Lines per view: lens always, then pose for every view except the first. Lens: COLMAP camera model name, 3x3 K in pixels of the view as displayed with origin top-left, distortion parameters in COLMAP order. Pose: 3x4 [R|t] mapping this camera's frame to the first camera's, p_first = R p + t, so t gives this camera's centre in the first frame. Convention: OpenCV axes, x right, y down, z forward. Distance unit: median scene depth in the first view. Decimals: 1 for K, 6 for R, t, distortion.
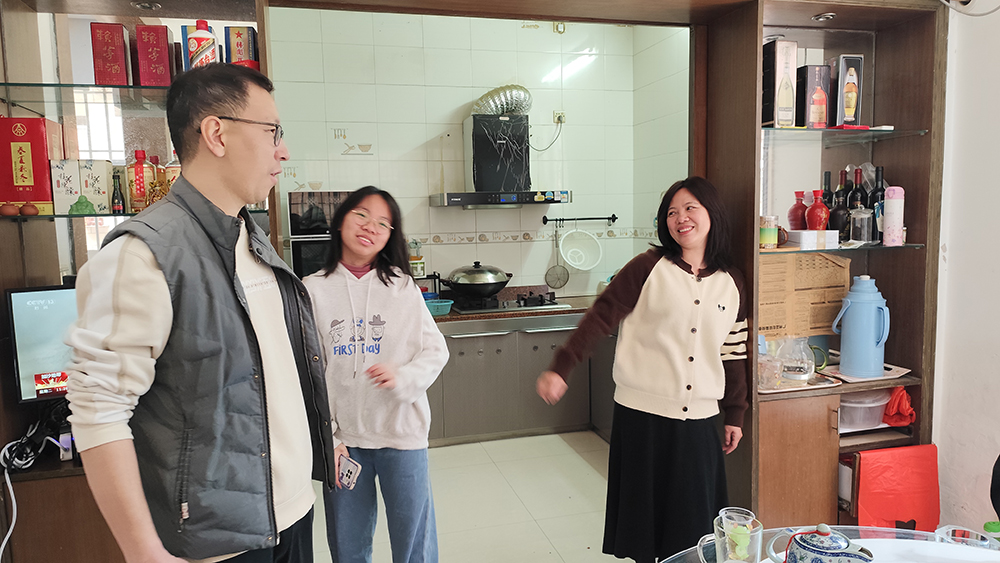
lens RADIAL K [[692.1, 0, 500.0], [0, 692.1, 281.5], [0, 0, 1]] dist [0.079488, -0.076650]
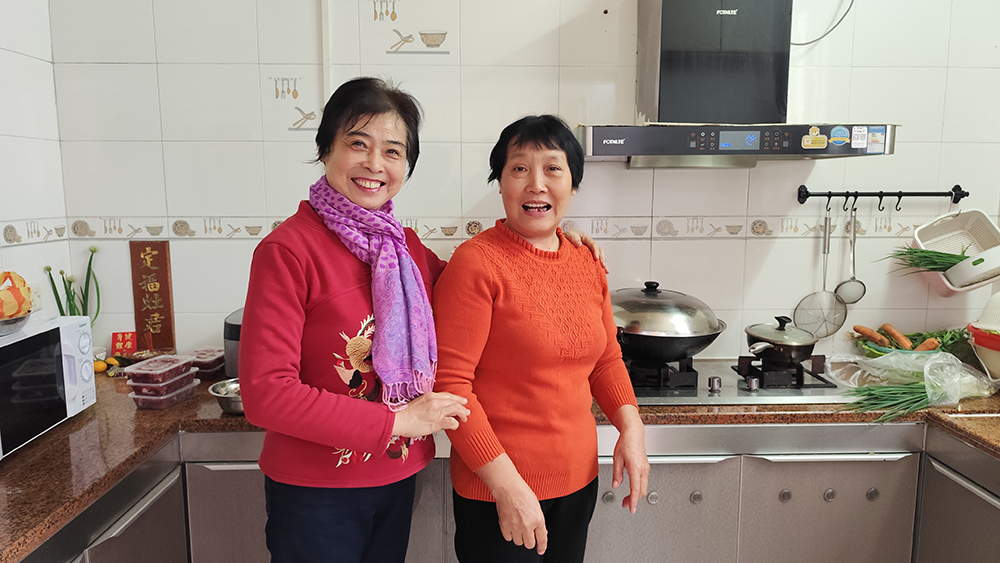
lens RADIAL K [[692.1, 0, 500.0], [0, 692.1, 281.5], [0, 0, 1]] dist [0.079488, -0.076650]
pose [[0.973336, 0.052565, -0.223282, -0.049407], [-0.043760, 0.998064, 0.044205, -0.077234], [0.225173, -0.033255, 0.973751, 0.903425]]
